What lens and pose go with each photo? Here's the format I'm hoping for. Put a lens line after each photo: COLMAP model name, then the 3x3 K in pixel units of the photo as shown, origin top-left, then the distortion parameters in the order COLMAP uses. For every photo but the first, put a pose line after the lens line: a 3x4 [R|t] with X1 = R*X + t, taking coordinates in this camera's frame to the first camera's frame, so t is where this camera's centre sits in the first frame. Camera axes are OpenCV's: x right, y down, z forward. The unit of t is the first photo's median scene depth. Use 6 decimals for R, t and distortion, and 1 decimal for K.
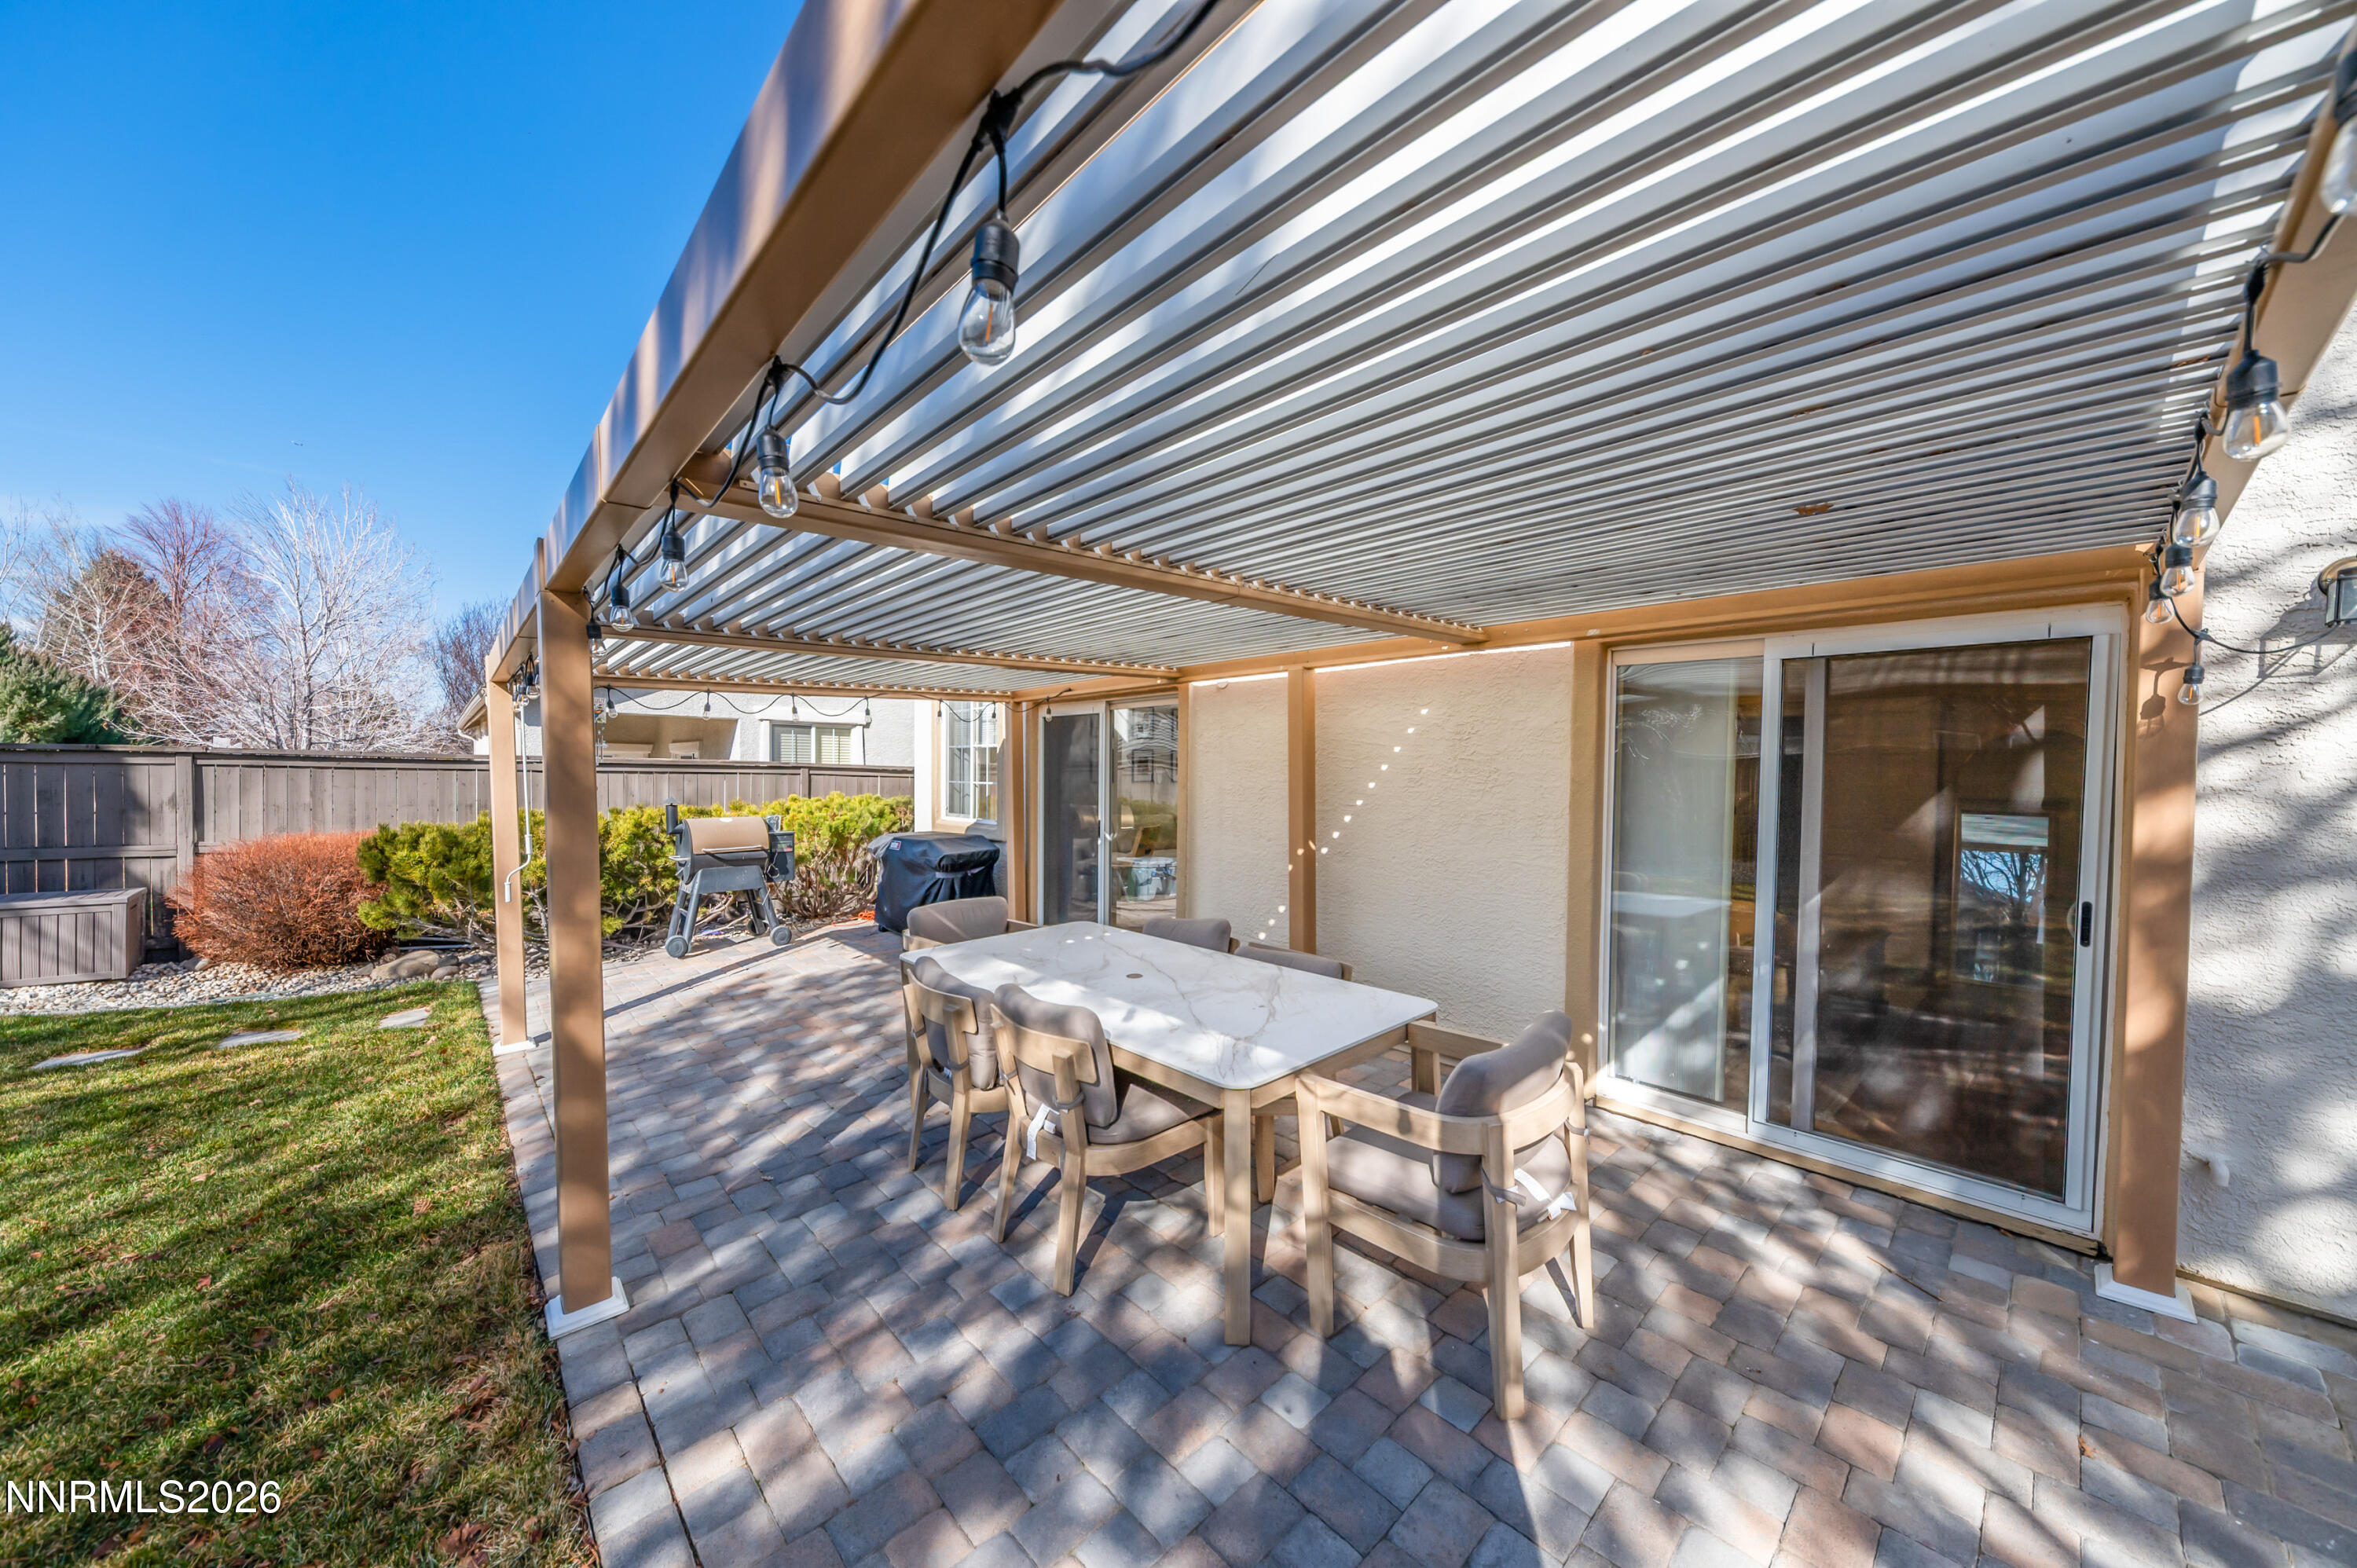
lens RADIAL K [[823.6, 0, 1181.5], [0, 823.6, 784.0], [0, 0, 1]] dist [0.010014, -0.002204]
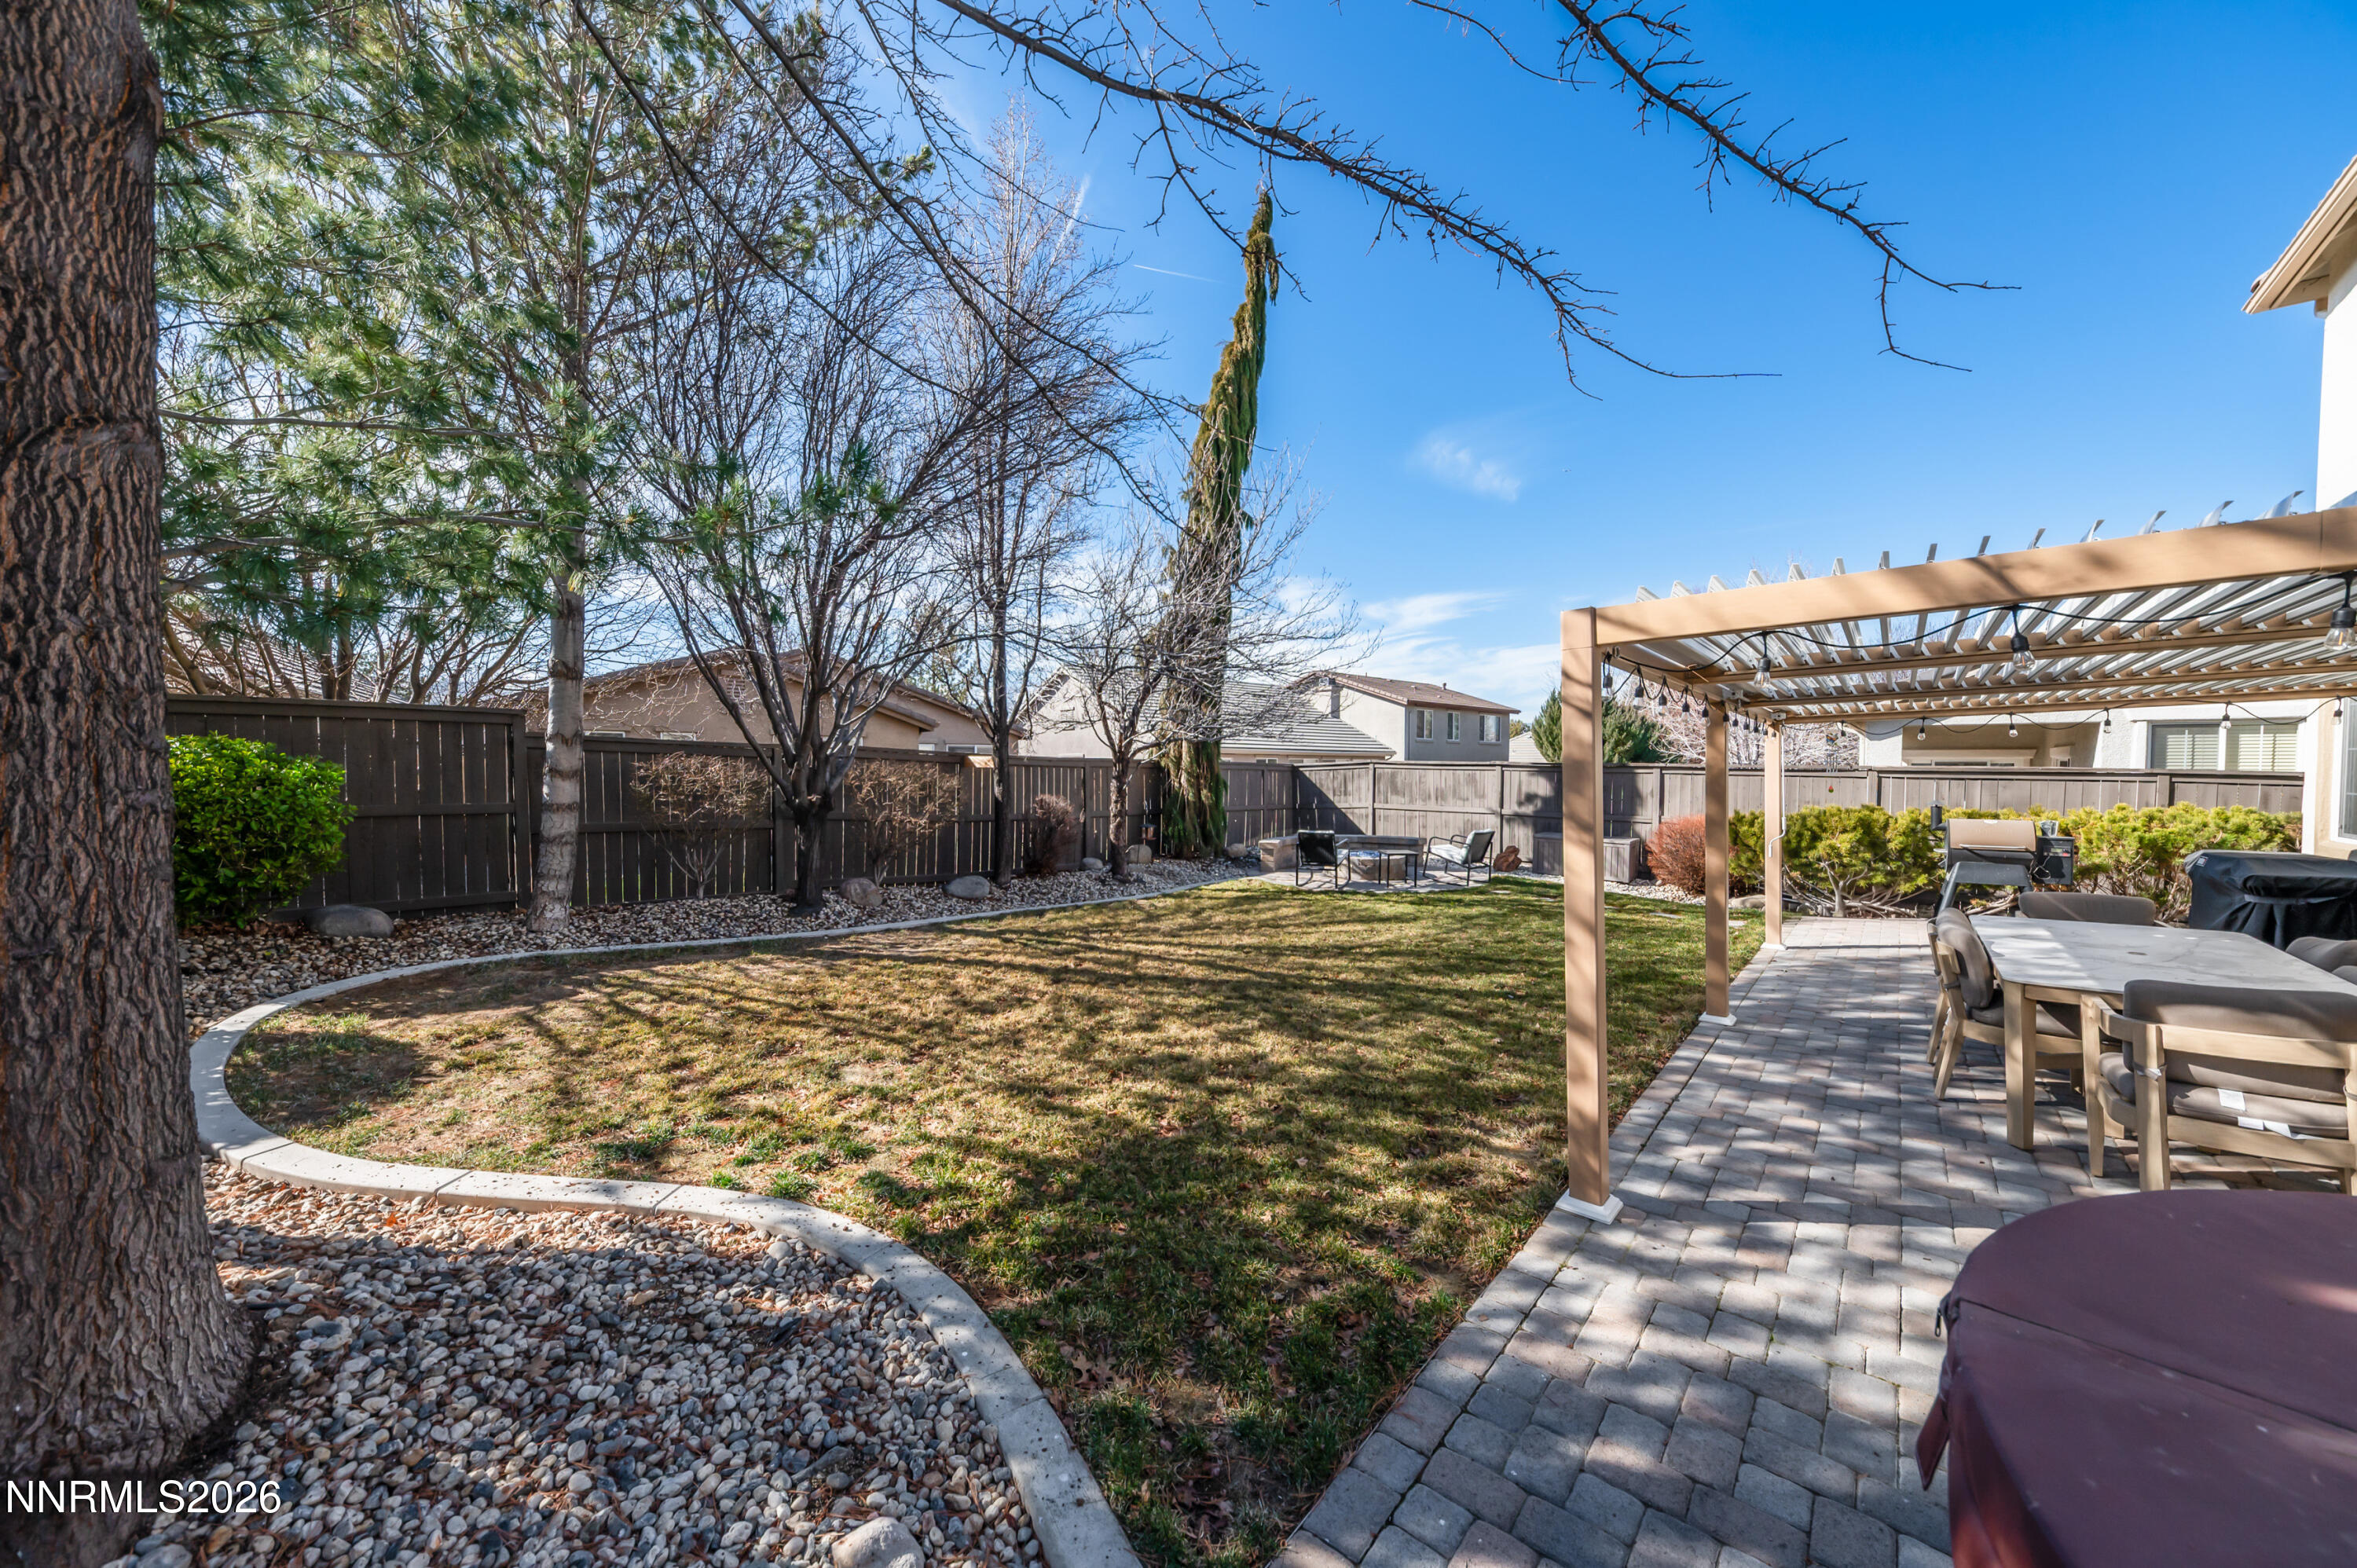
lens RADIAL K [[823.6, 0, 1178.1], [0, 823.6, 779.5], [0, 0, 1]] dist [0.010014, -0.002204]
pose [[0.120924, 0.008208, -0.992628, 0.868165], [-0.018851, 0.999804, 0.005971, -0.000500], [0.992483, 0.017990, 0.121055, -0.477509]]
